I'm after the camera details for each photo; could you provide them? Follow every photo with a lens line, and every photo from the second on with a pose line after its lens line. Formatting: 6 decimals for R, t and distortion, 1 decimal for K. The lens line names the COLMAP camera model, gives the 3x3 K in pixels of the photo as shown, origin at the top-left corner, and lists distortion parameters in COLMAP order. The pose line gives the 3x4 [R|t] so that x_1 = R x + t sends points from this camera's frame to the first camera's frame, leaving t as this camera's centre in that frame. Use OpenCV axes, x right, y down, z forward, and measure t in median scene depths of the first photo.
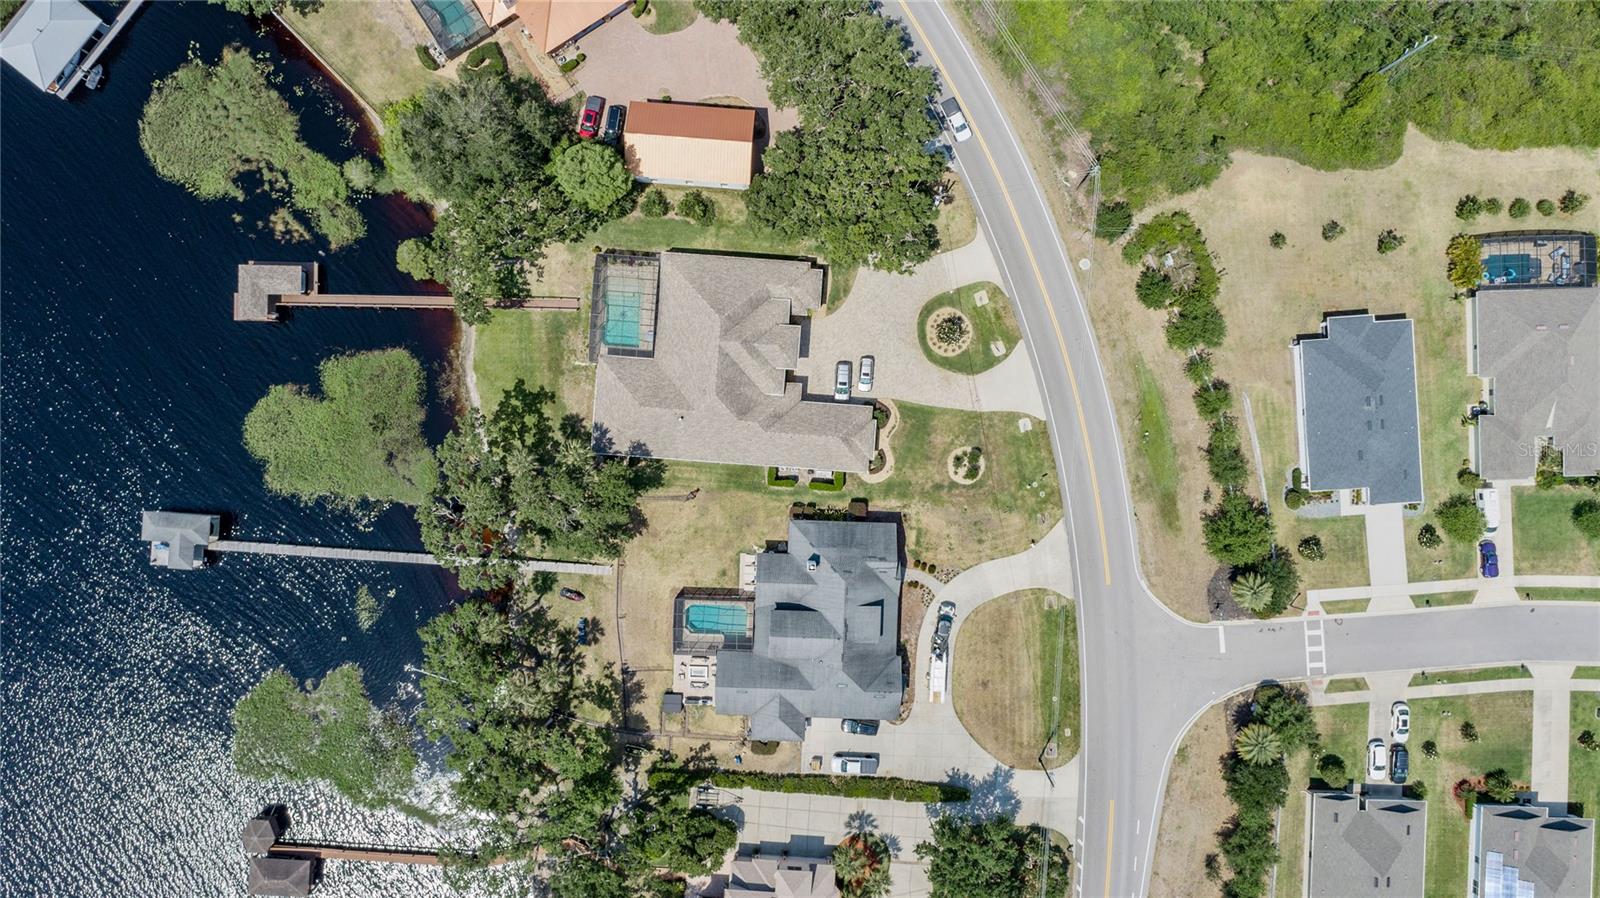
lens RADIAL K [[1076.8, 0, 795.7], [0, 1076.8, 445.3], [0, 0, 1]] dist [0.002858, 0.001824]
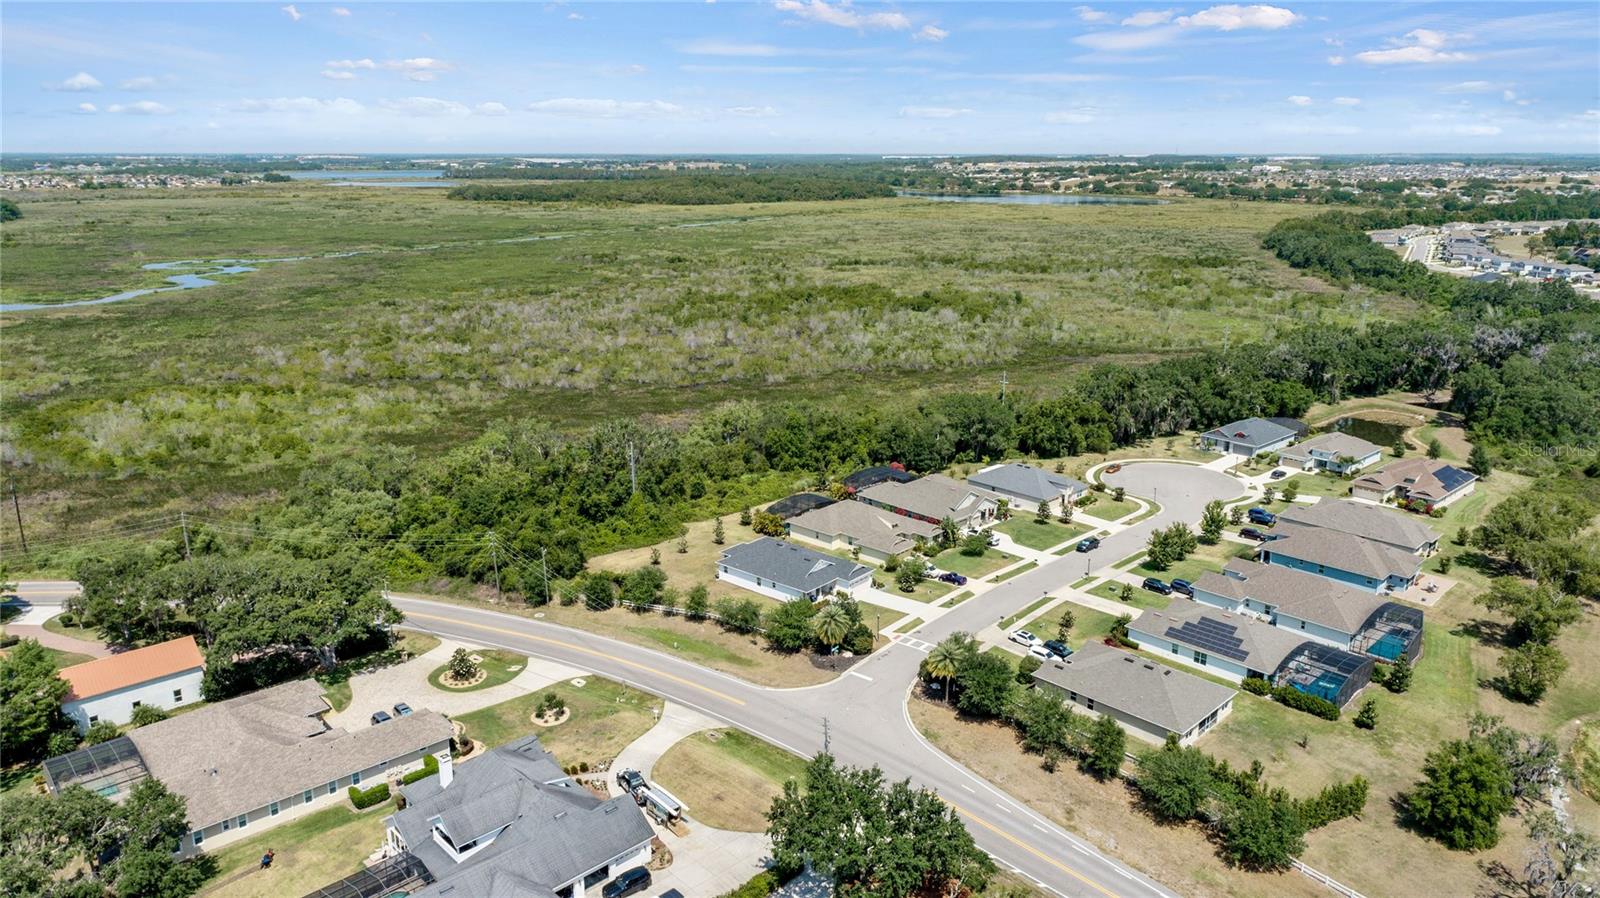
lens RADIAL K [[1076.8, 0, 794.8], [0, 1076.8, 456.2], [0, 0, 1]] dist [0.002858, 0.001824]
pose [[0.696331, -0.213022, 0.685379, -0.298951], [0.717478, 0.181785, -0.672443, 0.777773], [0.018653, 0.959987, 0.279421, 0.514104]]
